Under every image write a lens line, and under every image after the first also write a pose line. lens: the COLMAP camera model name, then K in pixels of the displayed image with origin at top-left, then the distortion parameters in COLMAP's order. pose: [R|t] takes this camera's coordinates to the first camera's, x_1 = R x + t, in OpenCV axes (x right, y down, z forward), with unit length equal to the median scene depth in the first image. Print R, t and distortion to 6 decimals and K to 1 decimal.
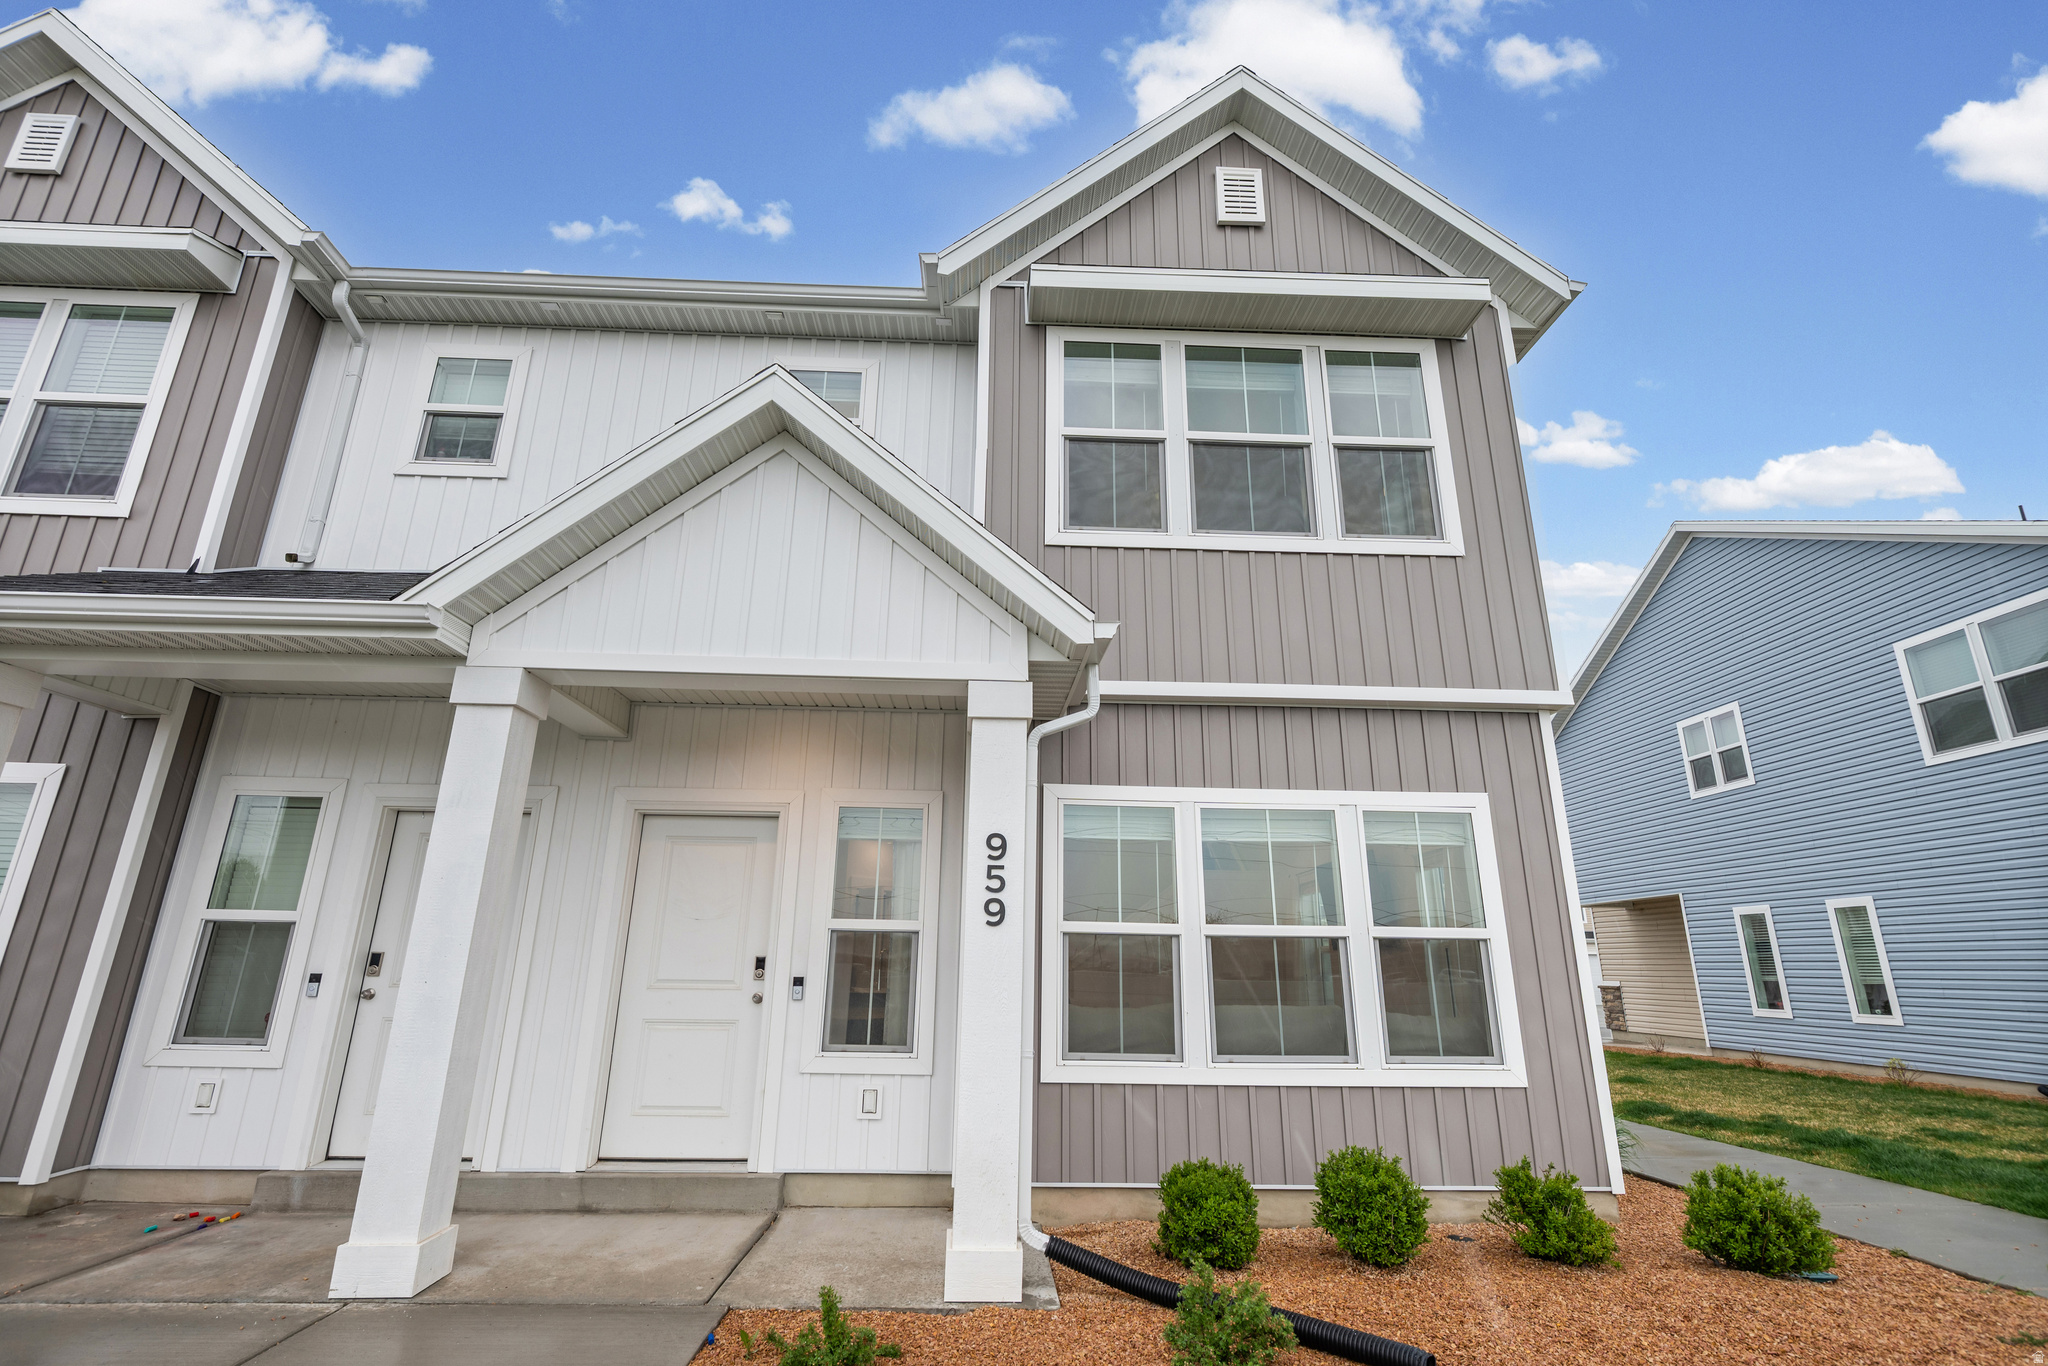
lens RADIAL K [[933.2, 0, 1032.3], [0, 933.2, 672.6], [0, 0, 1]] dist [-0.002088, -0.000874]
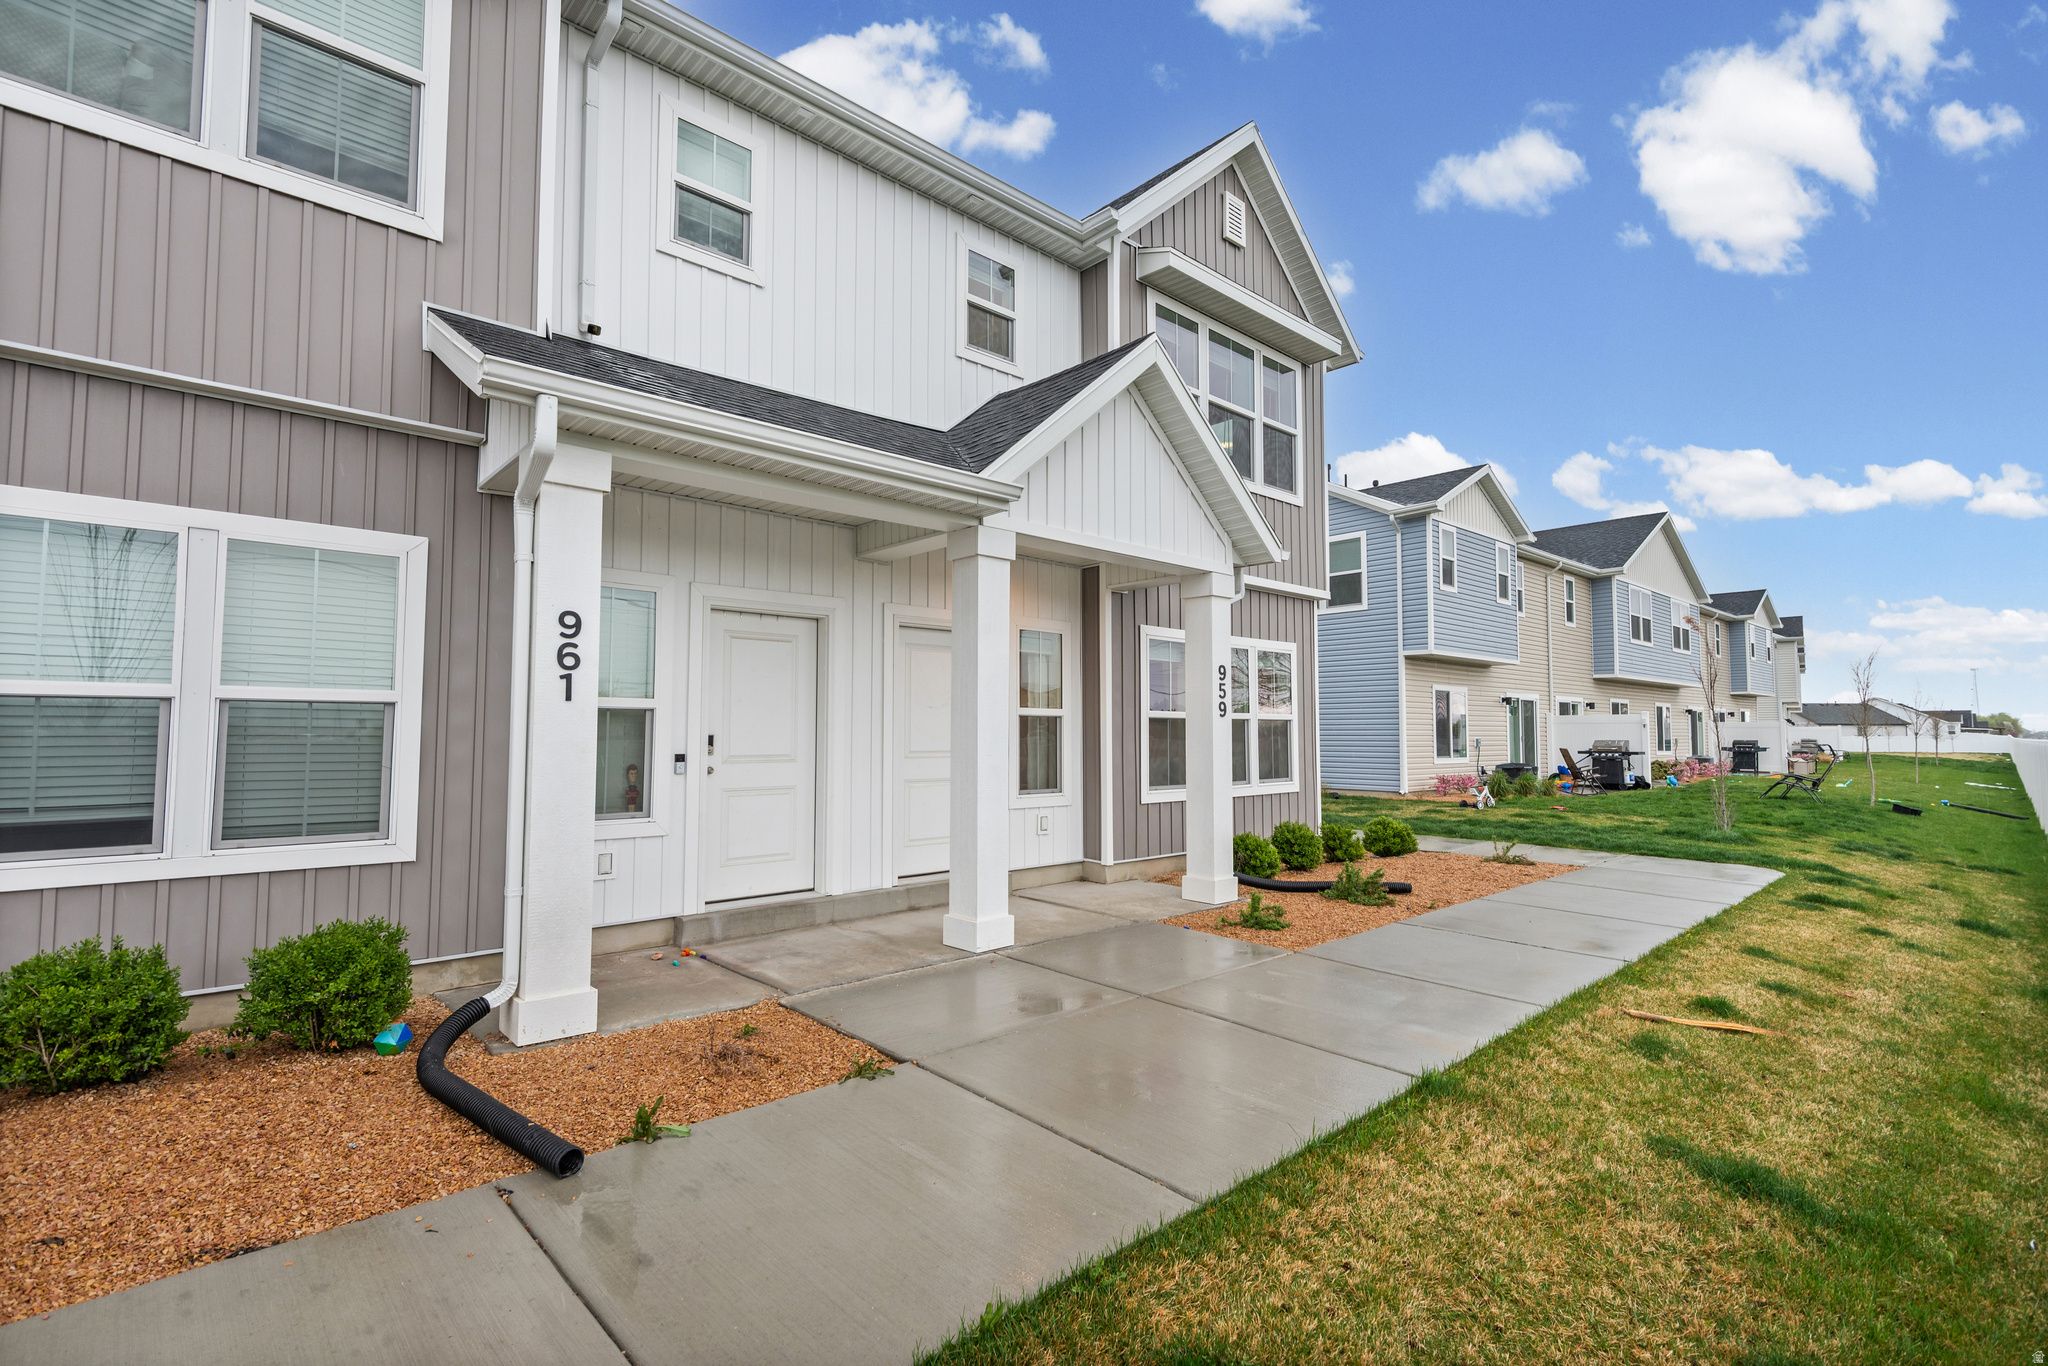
lens RADIAL K [[921.7, 0, 1024.0], [0, 921.7, 683.0], [0, 0, 1]] dist [-0.001585, -0.010069]
pose [[0.764325, 0.022231, 0.644448, -1.083292], [-0.185031, 0.964939, 0.186162, -0.034738], [-0.617714, -0.261531, 0.741641, -0.036124]]
